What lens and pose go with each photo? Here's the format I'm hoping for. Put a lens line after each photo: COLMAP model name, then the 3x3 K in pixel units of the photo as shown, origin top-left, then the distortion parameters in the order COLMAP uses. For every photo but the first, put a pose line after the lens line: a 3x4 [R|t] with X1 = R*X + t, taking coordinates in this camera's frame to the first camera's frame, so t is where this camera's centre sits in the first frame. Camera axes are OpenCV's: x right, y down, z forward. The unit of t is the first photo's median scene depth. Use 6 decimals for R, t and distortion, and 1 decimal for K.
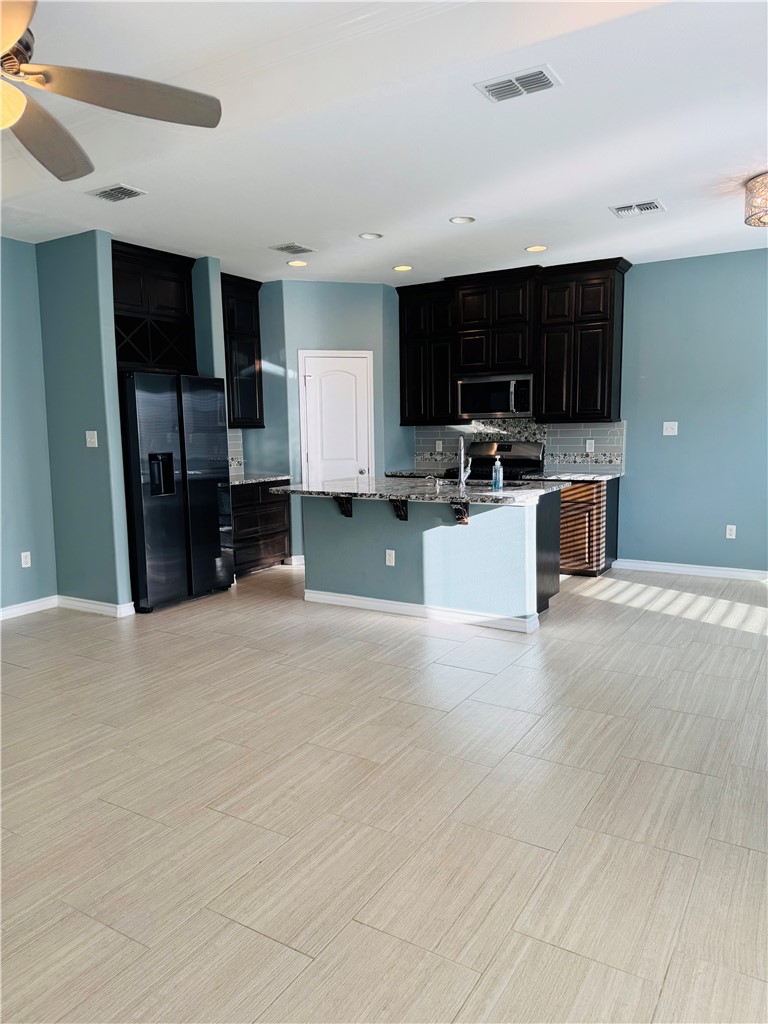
lens RADIAL K [[720.1, 0, 384.0], [0, 720.1, 512.0], [0, 0, 1]] dist [0.040714, -0.000173]
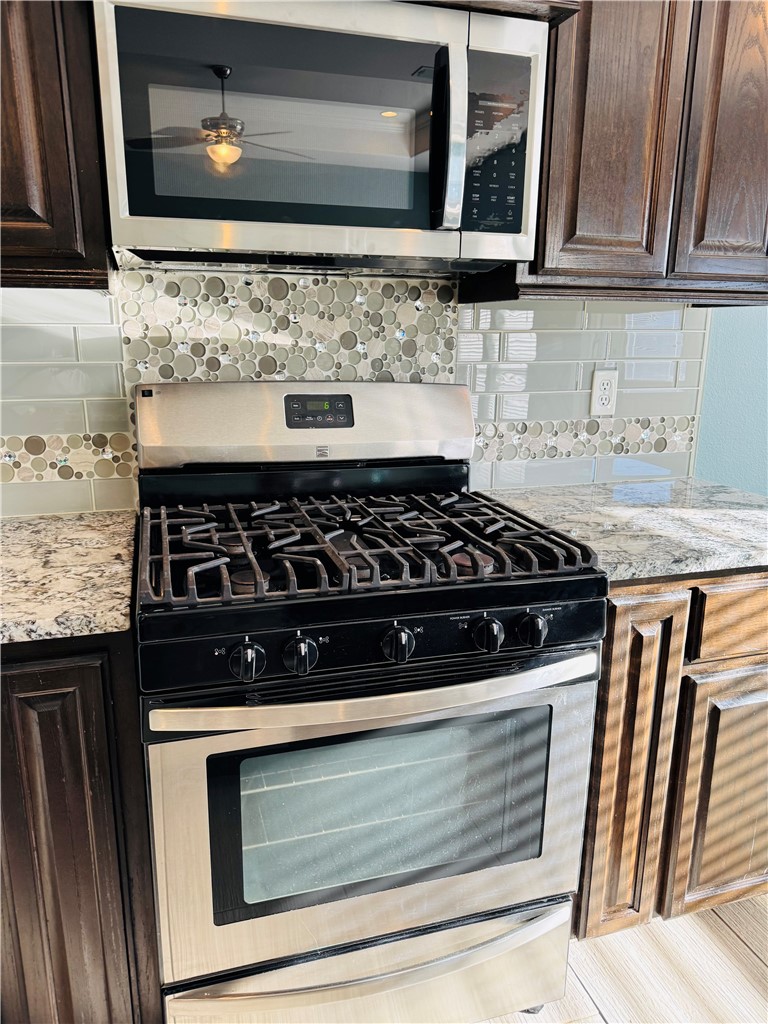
lens RADIAL K [[720.1, 0, 384.0], [0, 720.1, 512.0], [0, 0, 1]] dist [0.040714, -0.000173]
pose [[0.659242, -0.161349, 0.734416, 0.015167], [0.069786, 0.985620, 0.153894, -0.095988], [-0.748685, -0.050202, 0.661022, 0.884177]]
